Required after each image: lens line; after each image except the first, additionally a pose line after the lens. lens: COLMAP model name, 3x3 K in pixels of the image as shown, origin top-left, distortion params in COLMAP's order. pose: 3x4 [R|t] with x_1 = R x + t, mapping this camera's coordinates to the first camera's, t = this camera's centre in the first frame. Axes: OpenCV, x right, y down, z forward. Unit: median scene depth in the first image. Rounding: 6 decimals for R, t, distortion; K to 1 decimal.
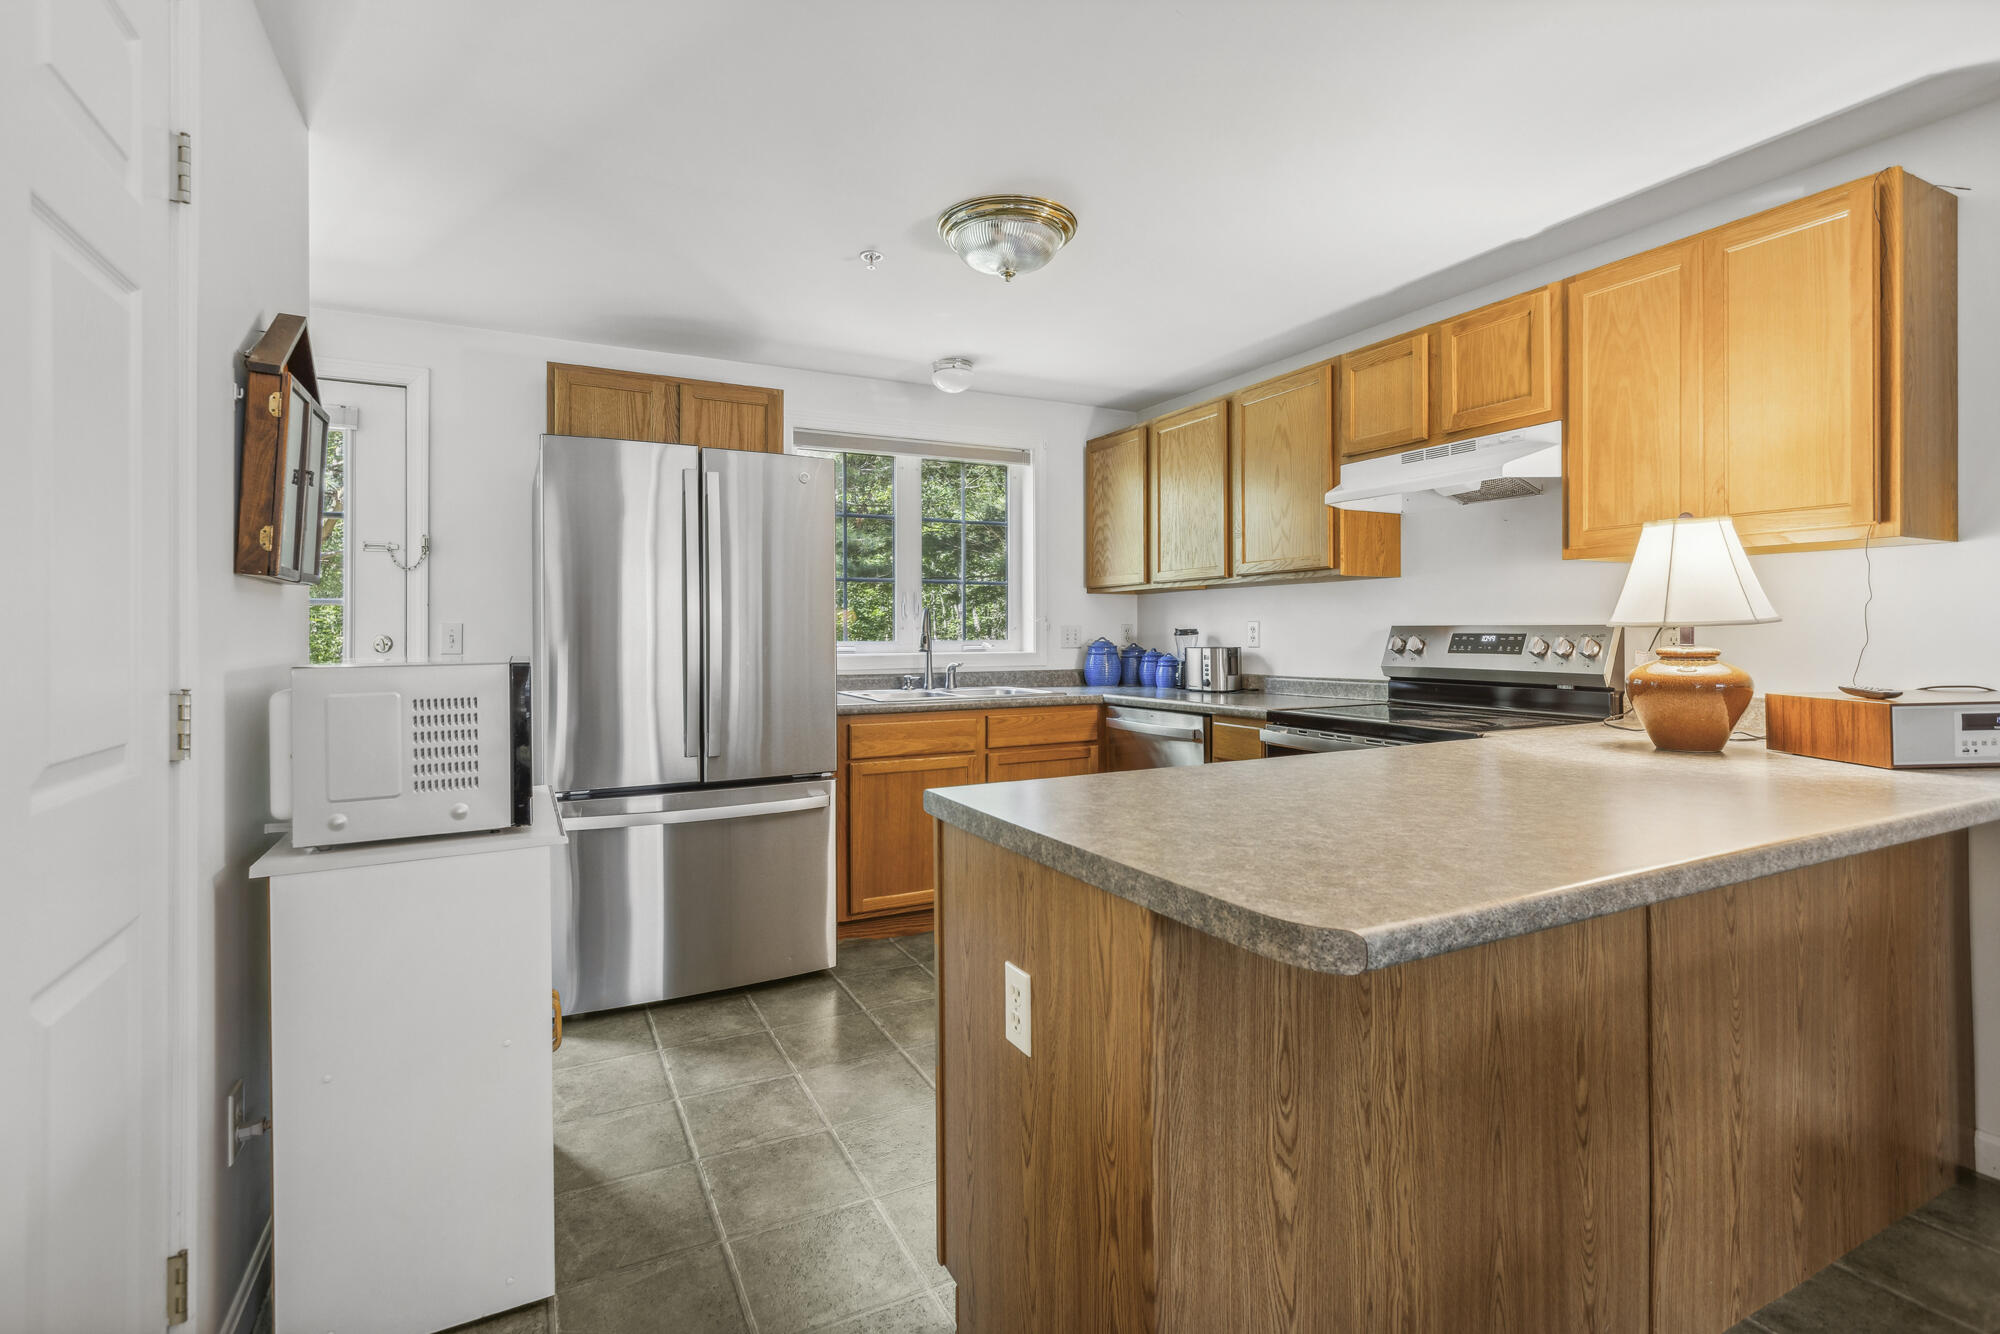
lens RADIAL K [[925.4, 0, 991.4], [0, 925.4, 631.0], [0, 0, 1]] dist [0.001922, 0.000162]
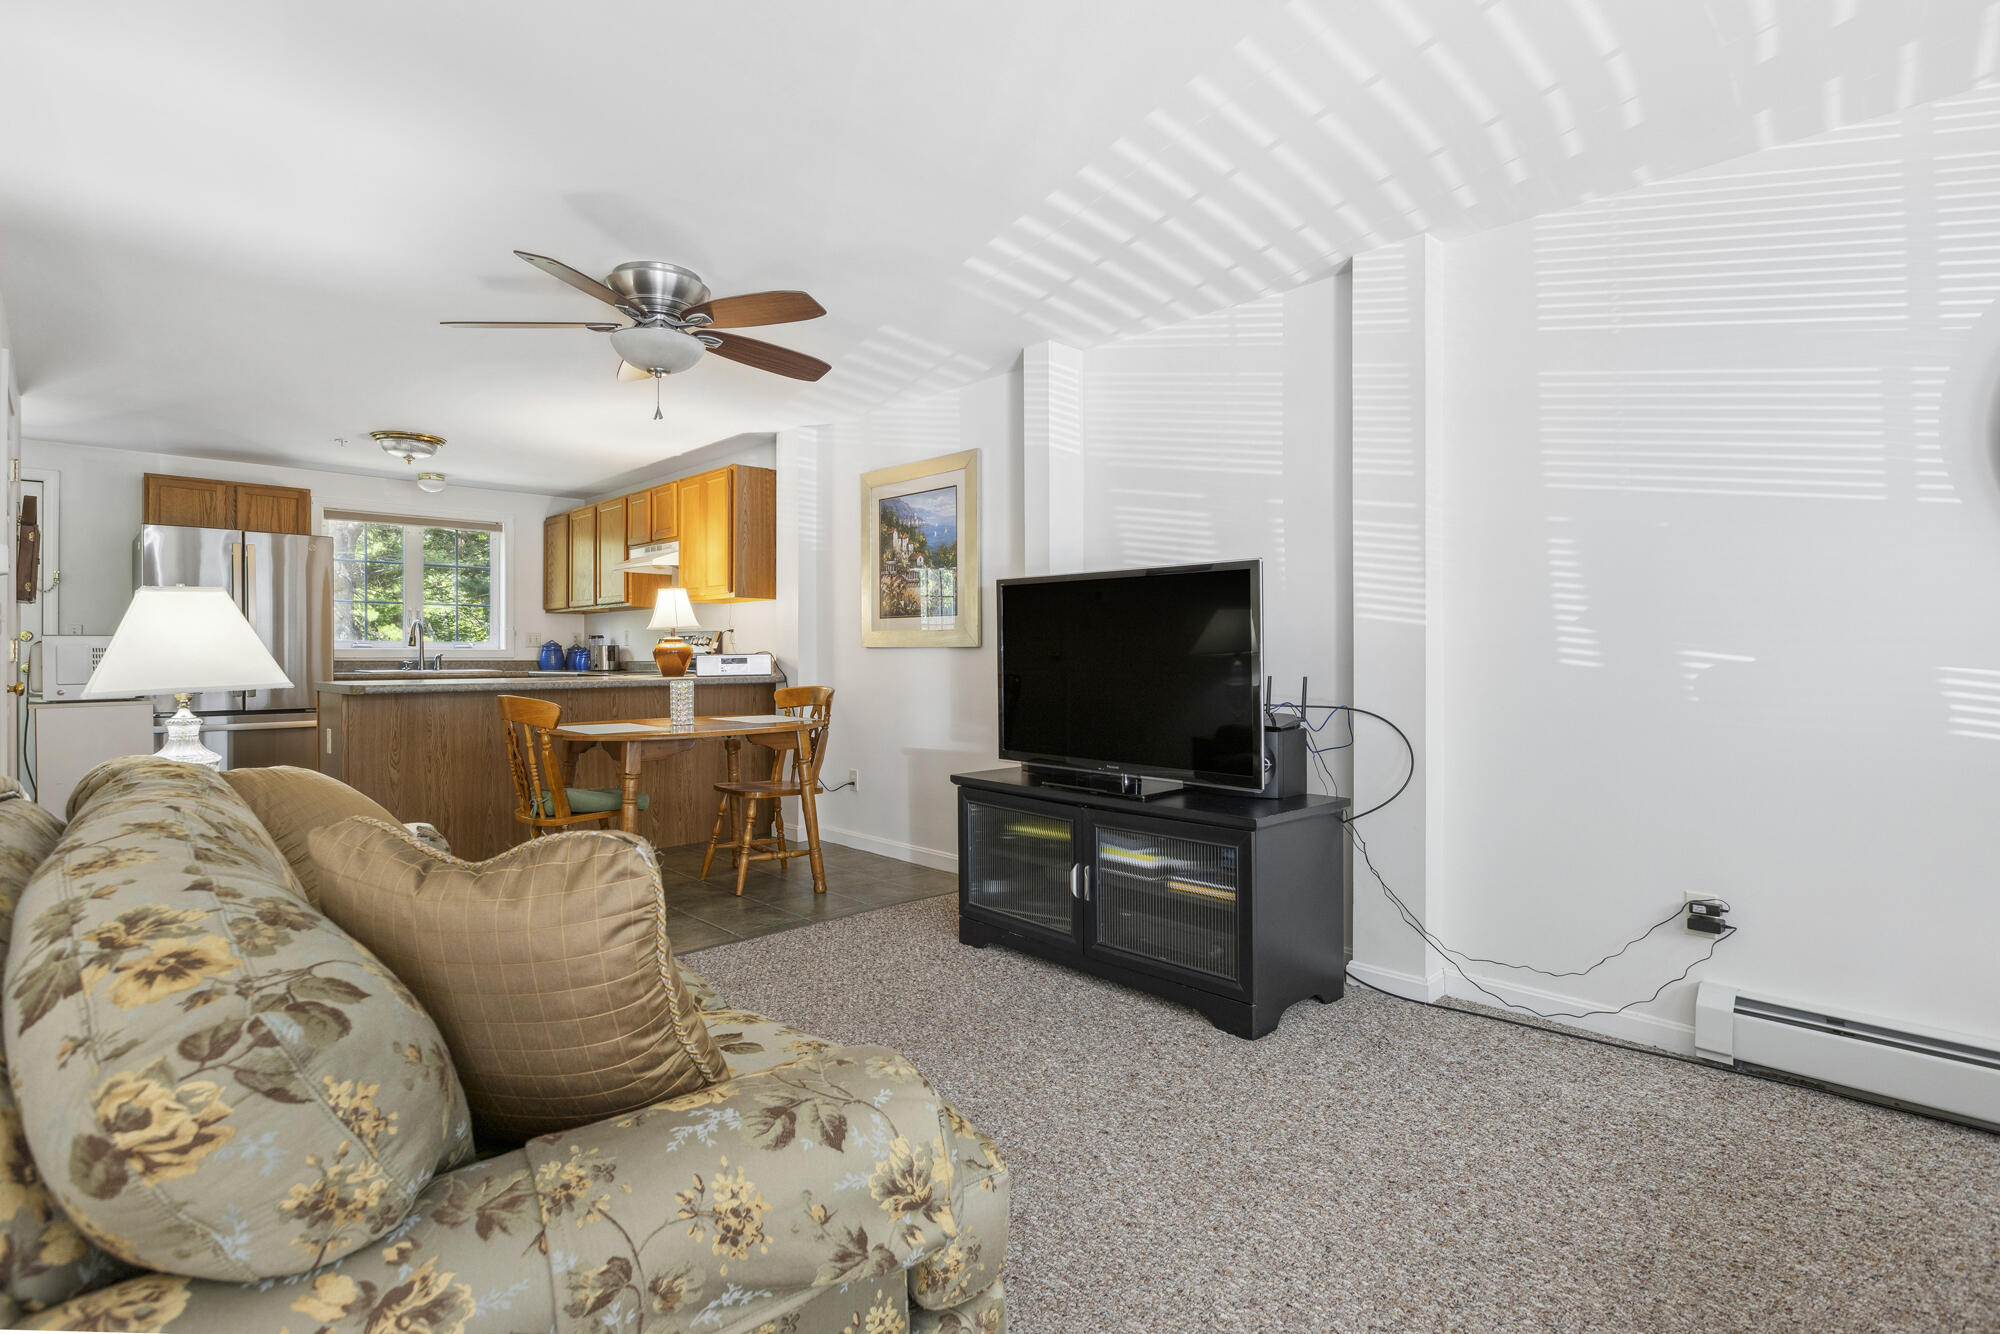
lens RADIAL K [[982.8, 0, 999.7], [0, 982.8, 652.1], [0, 0, 1]] dist [-0.002915, -0.000075]
pose [[0.958675, 0.005072, 0.284459, 0.527291], [-0.004794, 0.999987, -0.001674, 0.037211], [-0.284463, 0.000242, 0.958687, -1.197099]]
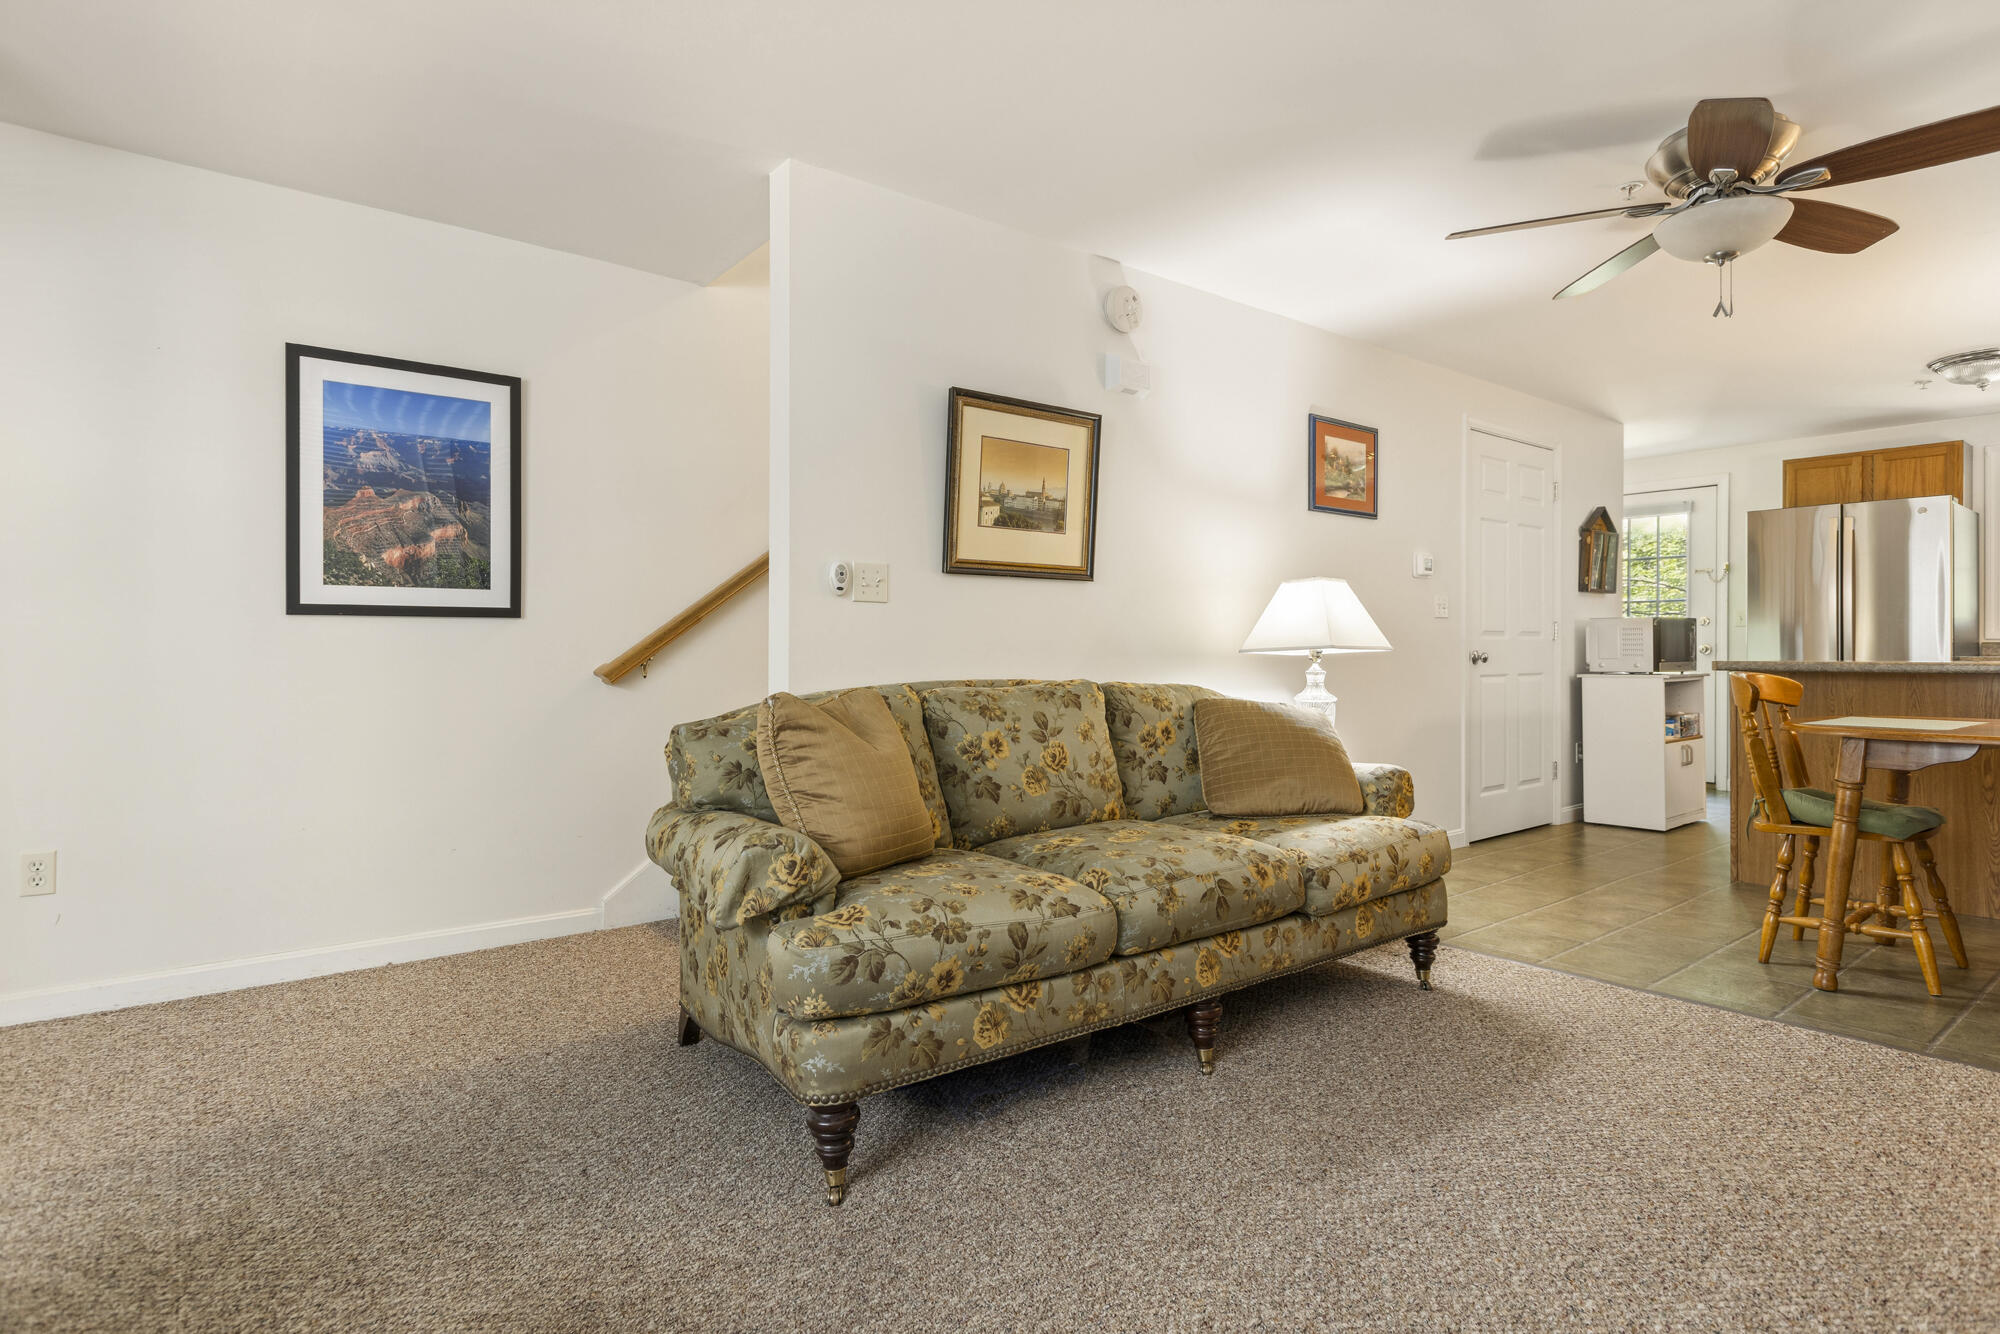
lens RADIAL K [[1042.4, 0, 992.9], [0, 1042.4, 634.4], [0, 0, 1]] dist [0.002477, 0.000495]
pose [[0.194350, -0.008985, -0.980891, 1.184688], [-0.000502, 0.999957, -0.009259, 0.061655], [0.980932, 0.002292, 0.194338, -0.870855]]
